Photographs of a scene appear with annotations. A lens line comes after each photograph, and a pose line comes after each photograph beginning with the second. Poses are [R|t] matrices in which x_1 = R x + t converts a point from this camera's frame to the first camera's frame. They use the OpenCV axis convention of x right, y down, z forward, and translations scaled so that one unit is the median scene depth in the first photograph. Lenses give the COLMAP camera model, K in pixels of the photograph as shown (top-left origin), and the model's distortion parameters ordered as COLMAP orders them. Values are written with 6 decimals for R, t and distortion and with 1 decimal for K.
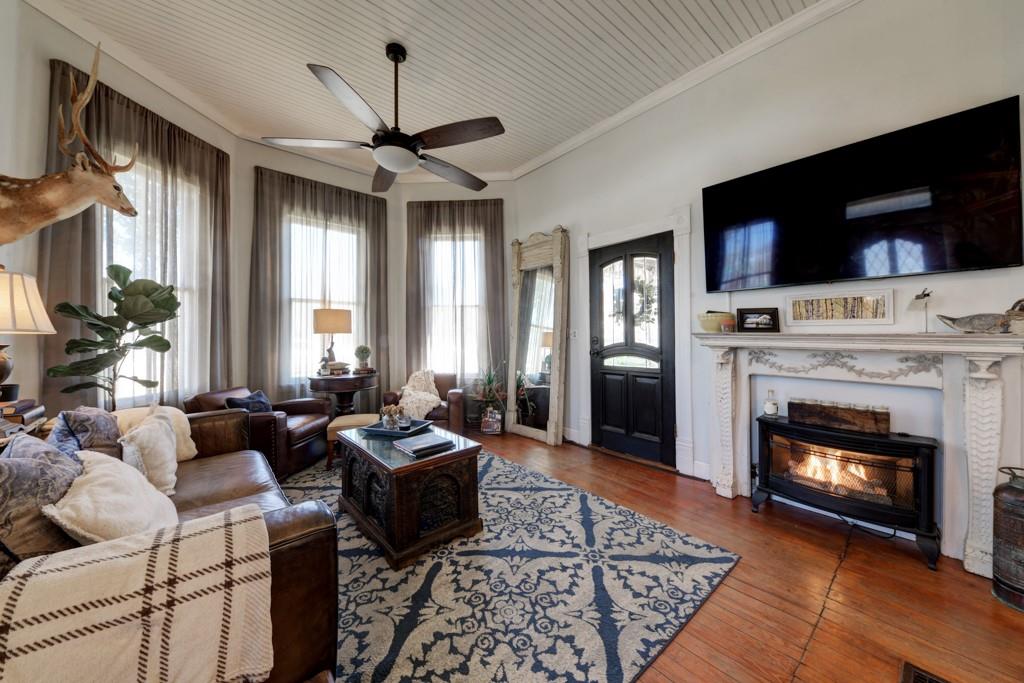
lens RADIAL K [[355.3, 0, 539.3], [0, 355.3, 326.5], [0, 0, 1]] dist [0.002485, -0.002085]
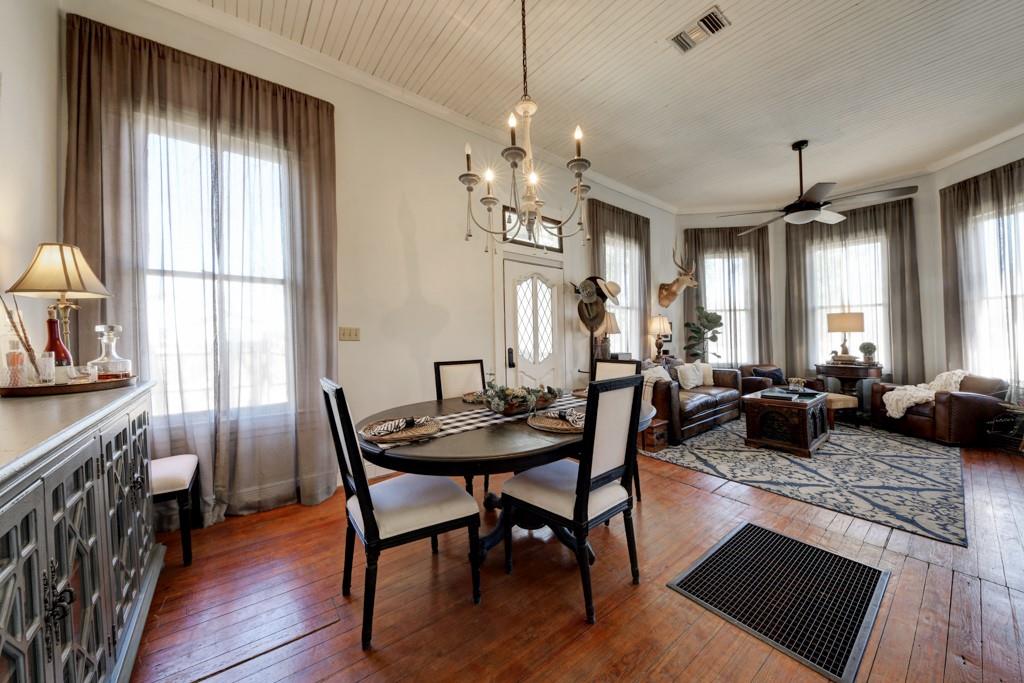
lens RADIAL K [[355.3, 0, 512.8], [0, 355.3, 336.8], [0, 0, 1]] dist [0.002485, -0.002085]
pose [[-0.046391, 0.002035, -0.998921, 1.582155], [0.029904, 0.999553, 0.000647, 0.001343], [0.998476, -0.029841, -0.046431, -0.231987]]
